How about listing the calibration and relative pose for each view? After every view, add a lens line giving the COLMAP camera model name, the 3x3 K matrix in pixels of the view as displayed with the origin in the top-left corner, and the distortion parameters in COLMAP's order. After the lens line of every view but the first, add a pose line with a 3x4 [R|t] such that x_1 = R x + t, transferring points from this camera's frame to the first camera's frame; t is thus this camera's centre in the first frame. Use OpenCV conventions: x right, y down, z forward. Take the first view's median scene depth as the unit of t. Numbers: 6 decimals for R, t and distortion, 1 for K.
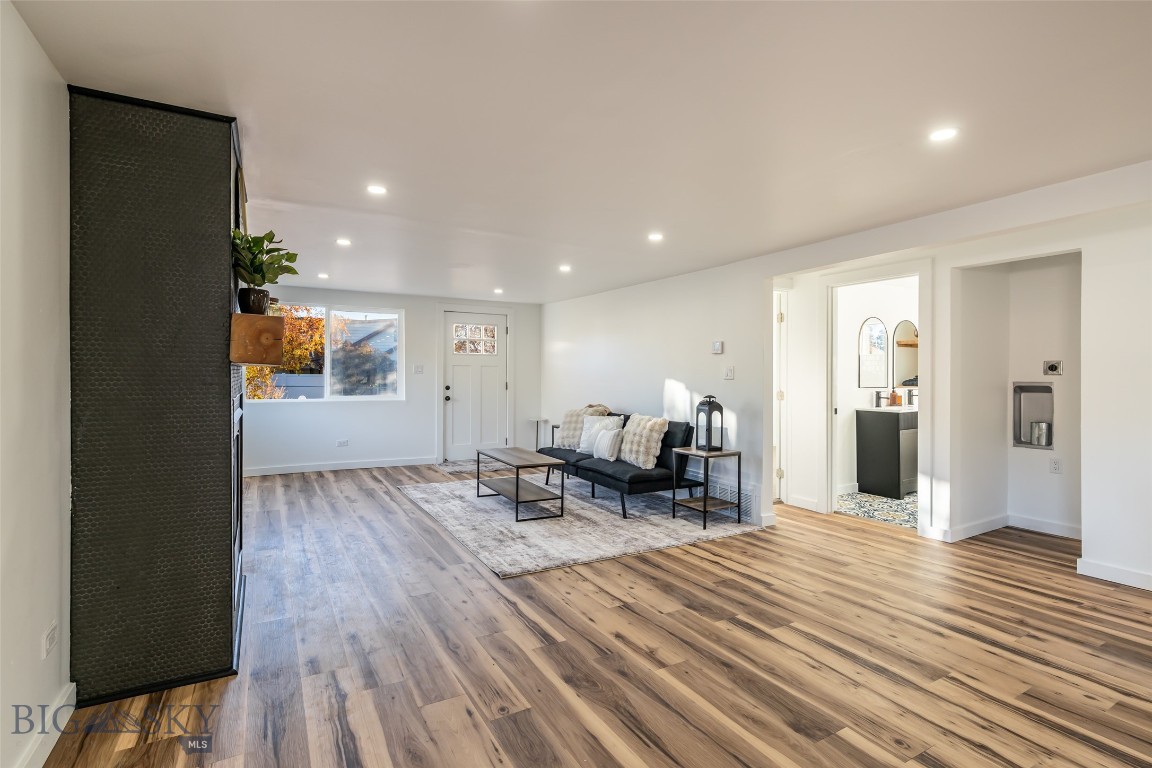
lens RADIAL K [[550.5, 0, 574.5], [0, 550.5, 383.4], [0, 0, 1]] dist [0.000802, 0.000200]
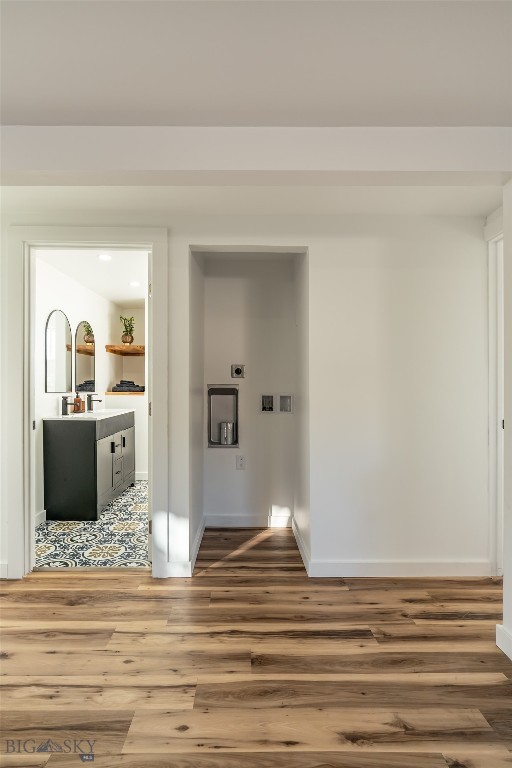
lens RADIAL K [[421.5, 0, 255.3], [0, 421.5, 389.5], [0, 0, 1]] dist [-0.012684, 0.001152]
pose [[0.491434, -0.000933, 0.870914, 0.167832], [0.006990, 0.999971, -0.002873, 0.009533], [-0.870887, 0.007499, 0.491427, 0.557698]]
